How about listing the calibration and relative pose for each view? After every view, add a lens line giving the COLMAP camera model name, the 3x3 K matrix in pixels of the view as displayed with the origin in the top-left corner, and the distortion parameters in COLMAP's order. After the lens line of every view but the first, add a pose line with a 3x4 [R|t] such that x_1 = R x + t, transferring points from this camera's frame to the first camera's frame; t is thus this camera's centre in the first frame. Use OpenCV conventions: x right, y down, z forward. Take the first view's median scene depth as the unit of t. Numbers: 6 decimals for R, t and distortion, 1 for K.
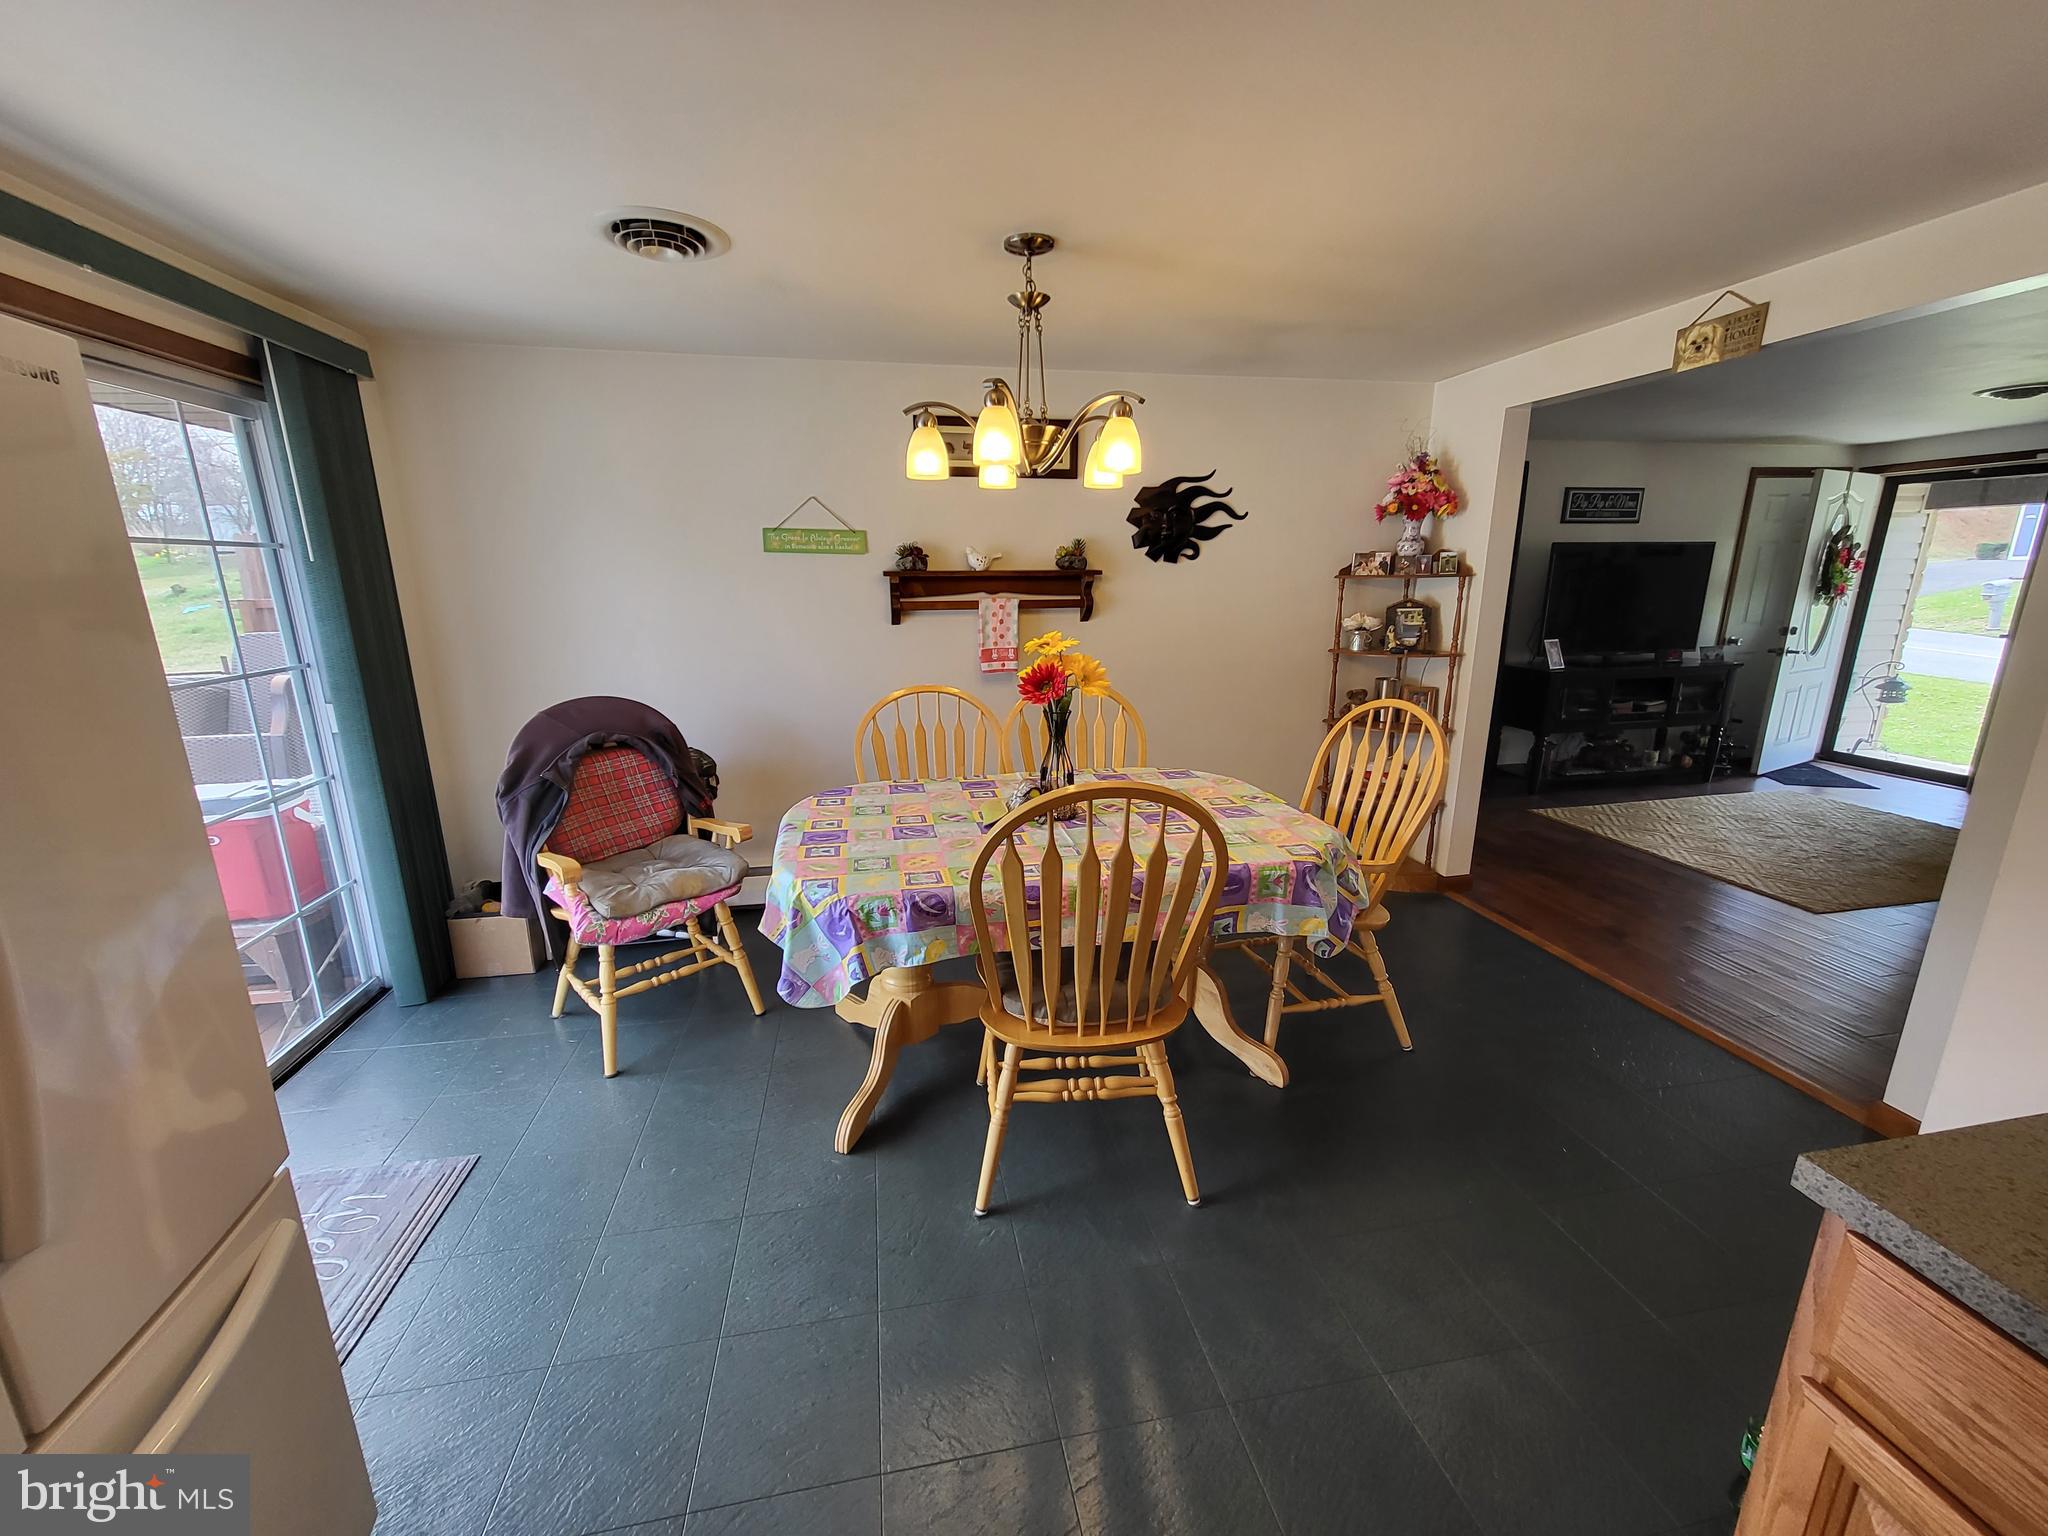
lens RADIAL K [[804.7, 0, 1022.5], [0, 804.7, 766.8], [0, 0, 1]] dist [0.001313, 0.000083]
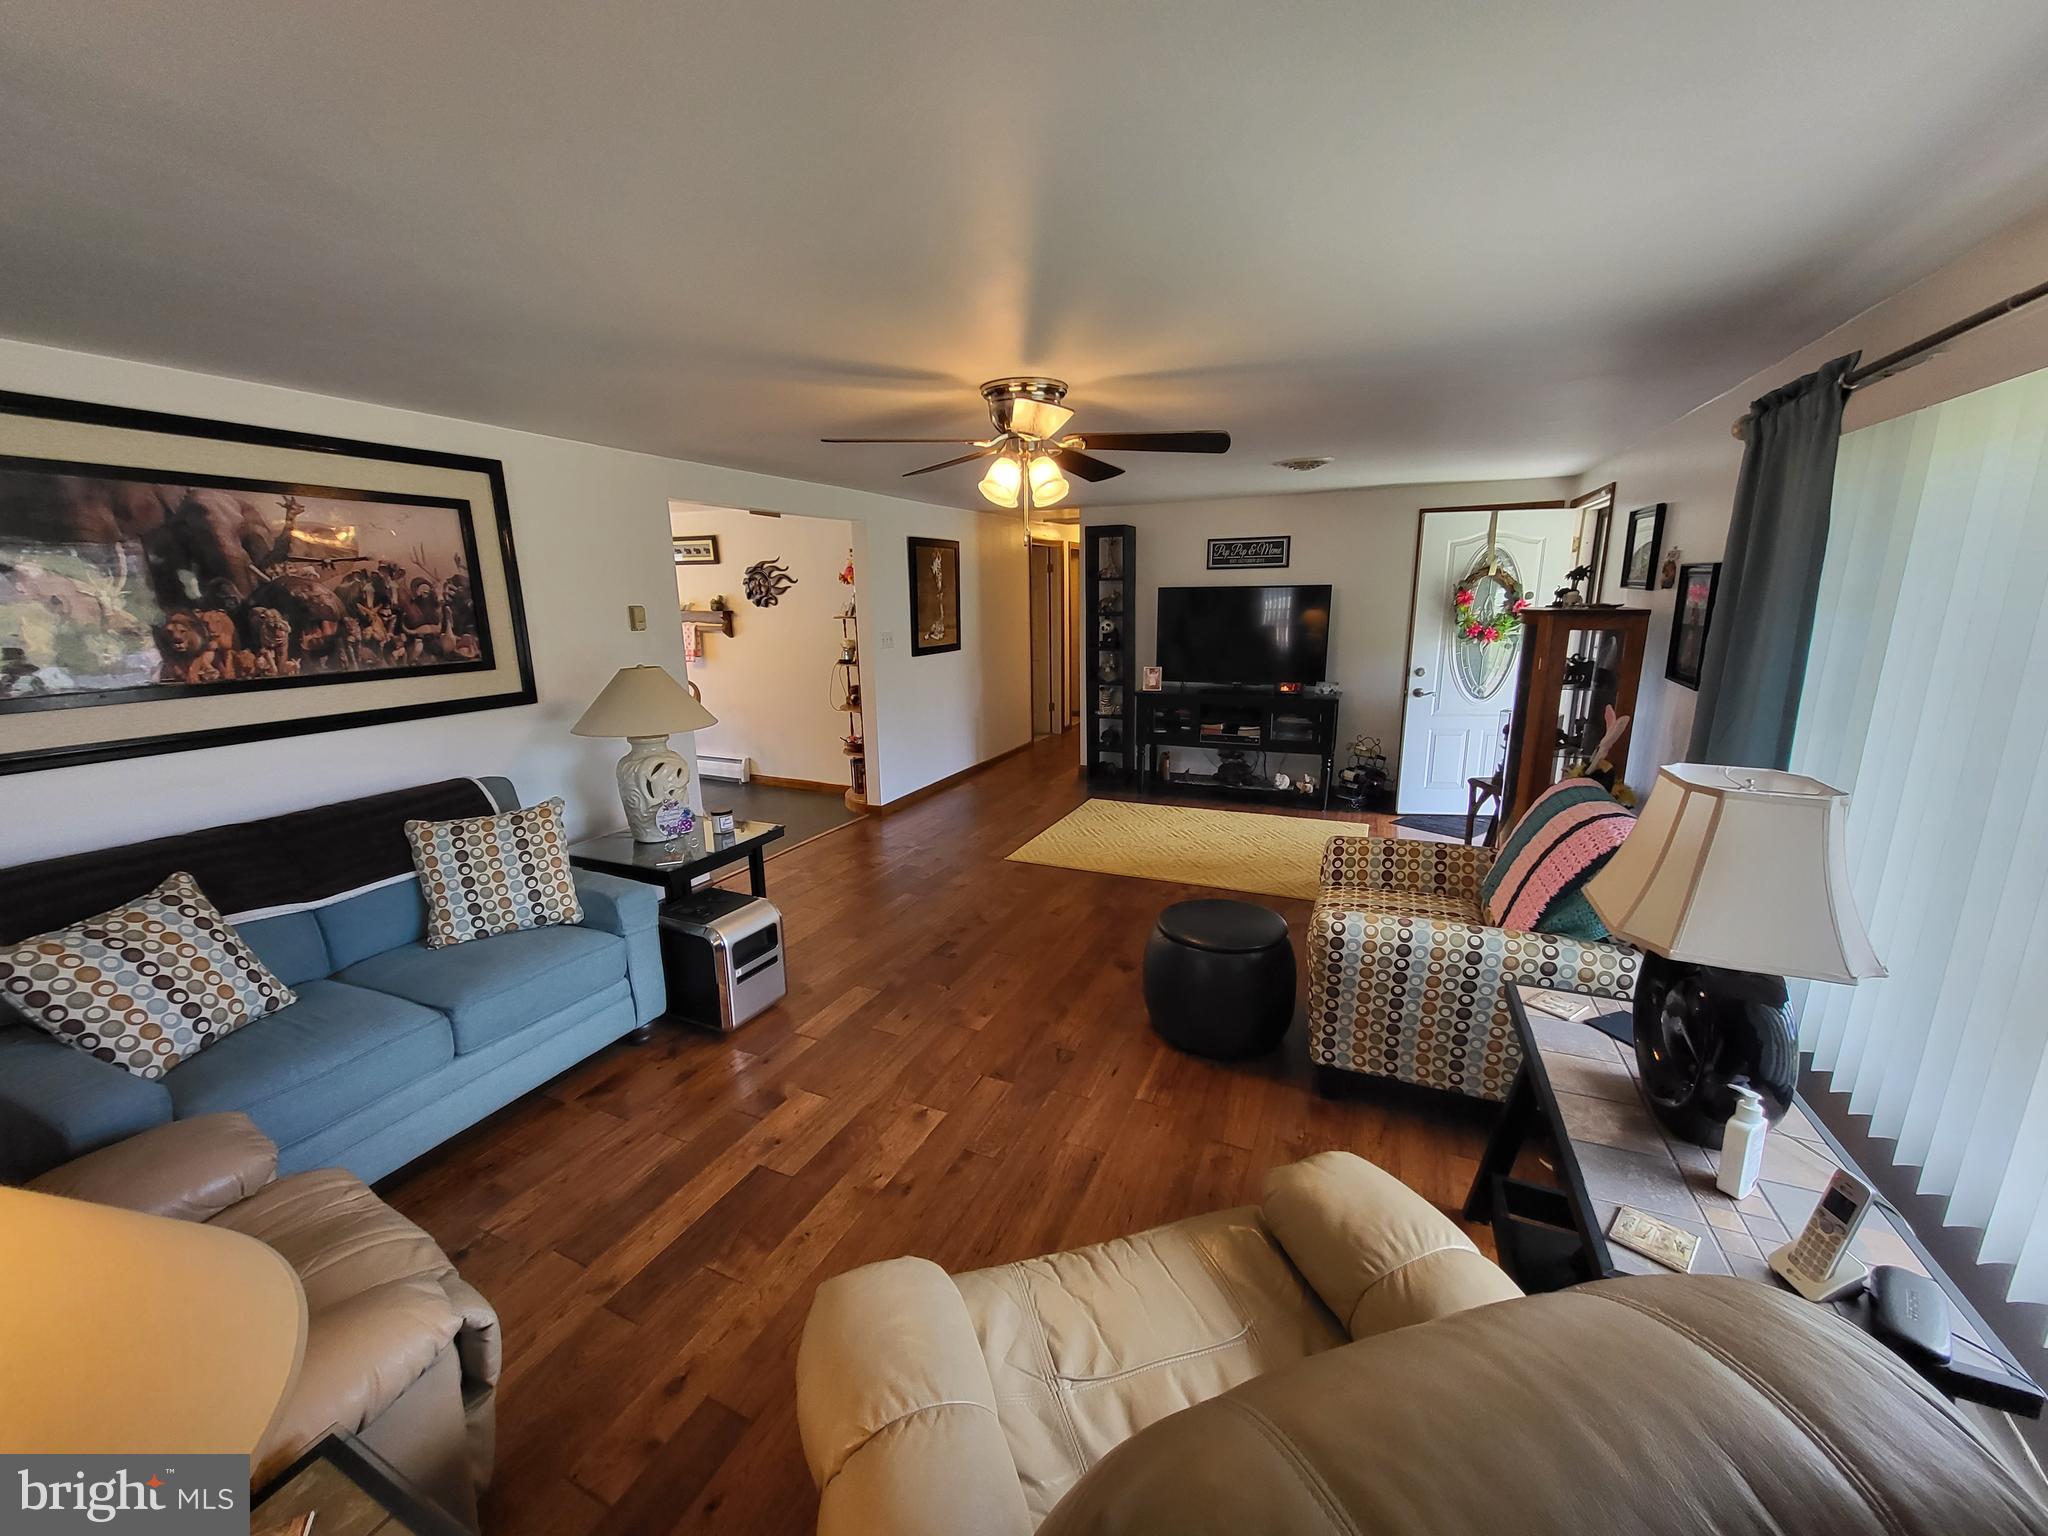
lens RADIAL K [[804.7, 0, 1019.3], [0, 804.7, 771.1], [0, 0, 1]] dist [0.001313, 0.000083]
pose [[0.816847, 0.122481, -0.563701, 1.723544], [-0.131355, 0.991020, 0.024985, -0.008130], [0.561700, 0.053636, 0.825601, -0.157242]]
